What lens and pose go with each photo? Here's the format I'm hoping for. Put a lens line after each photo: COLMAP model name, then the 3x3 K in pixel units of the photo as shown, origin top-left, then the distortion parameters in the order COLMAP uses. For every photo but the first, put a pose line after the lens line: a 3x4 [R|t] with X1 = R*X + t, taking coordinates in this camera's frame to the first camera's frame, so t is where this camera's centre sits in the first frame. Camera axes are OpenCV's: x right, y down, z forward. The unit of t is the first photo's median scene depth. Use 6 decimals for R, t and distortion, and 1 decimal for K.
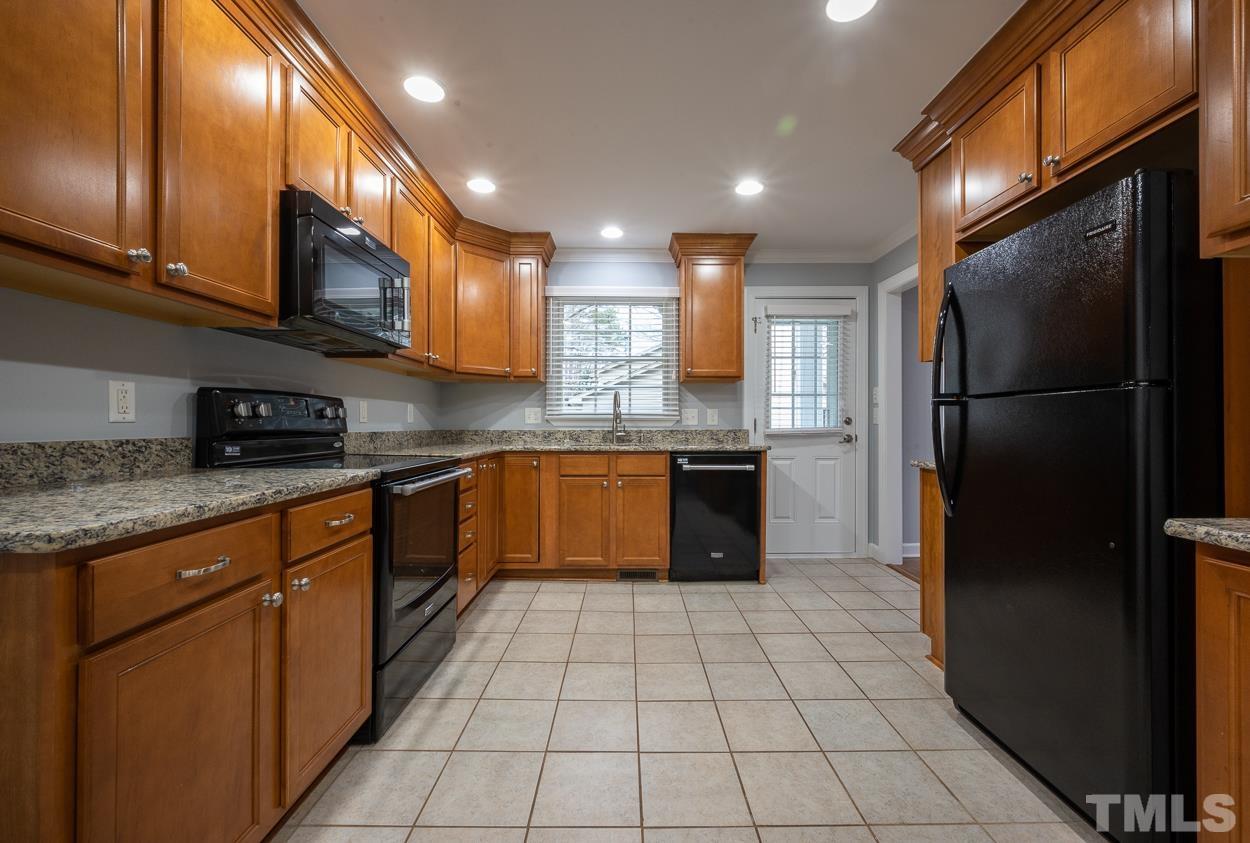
lens RADIAL K [[518.1, 0, 625.5], [0, 518.1, 422.5], [0, 0, 1]] dist [0.001759, -0.000158]
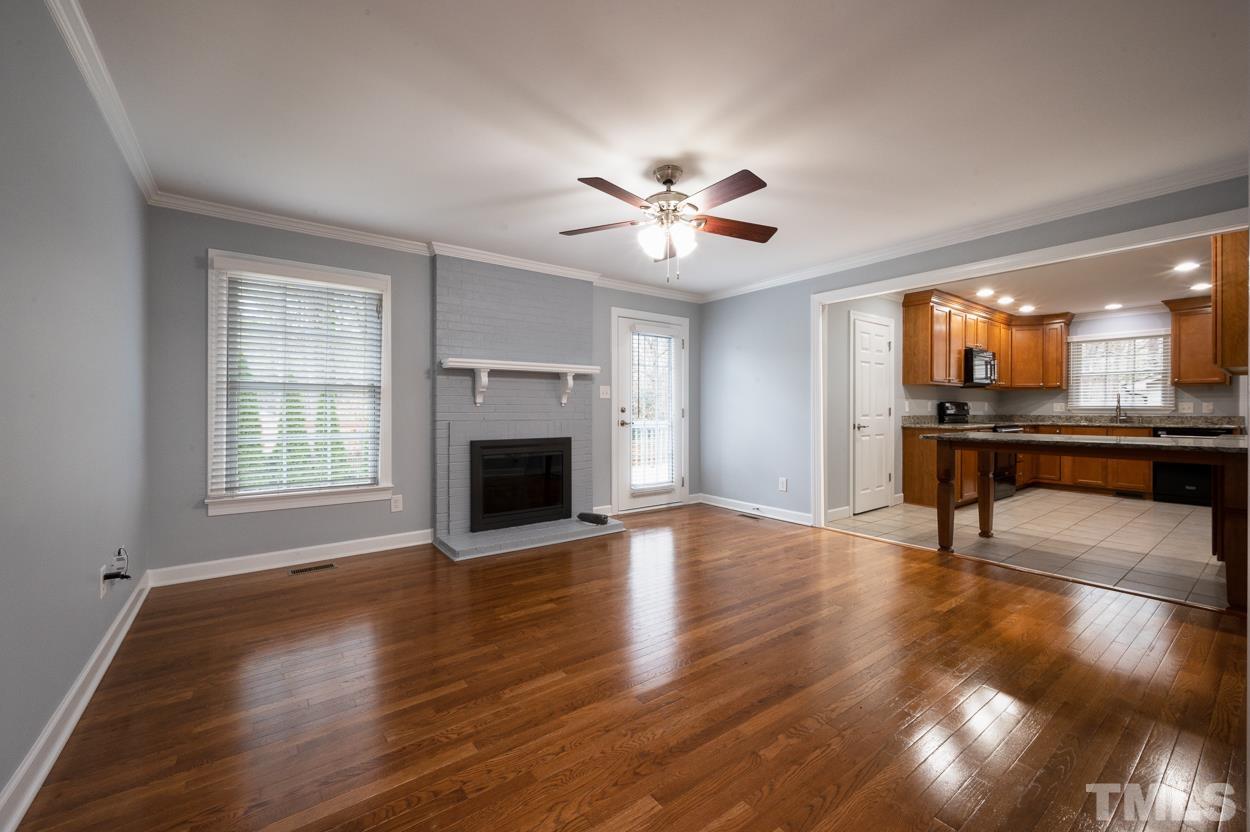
lens RADIAL K [[503.2, 0, 635.4], [0, 503.2, 411.9], [0, 0, 1]] dist [0.000809, 0.000543]
pose [[0.609865, 0.004487, -0.792493, 0.421871], [-0.000134, 0.999985, 0.005559, -0.008669], [0.792505, -0.003284, 0.609856, -1.683776]]
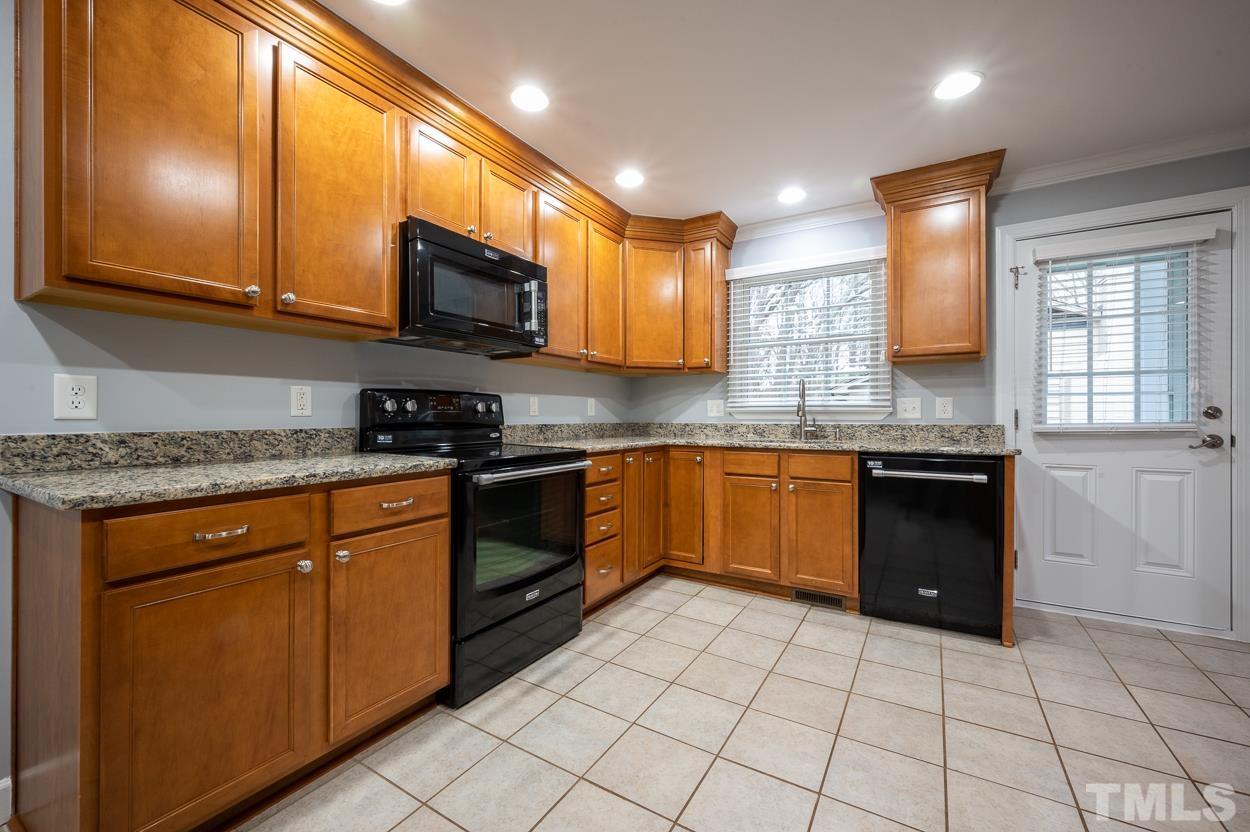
lens RADIAL K [[503.2, 0, 605.4], [0, 503.2, 414.0], [0, 0, 1]] dist [0.000809, 0.000543]
pose [[0.841660, -0.002364, -0.540003, 0.196922], [0.001396, 0.999997, -0.002203, -0.001023], [0.540006, 0.001100, 0.841661, 0.151383]]
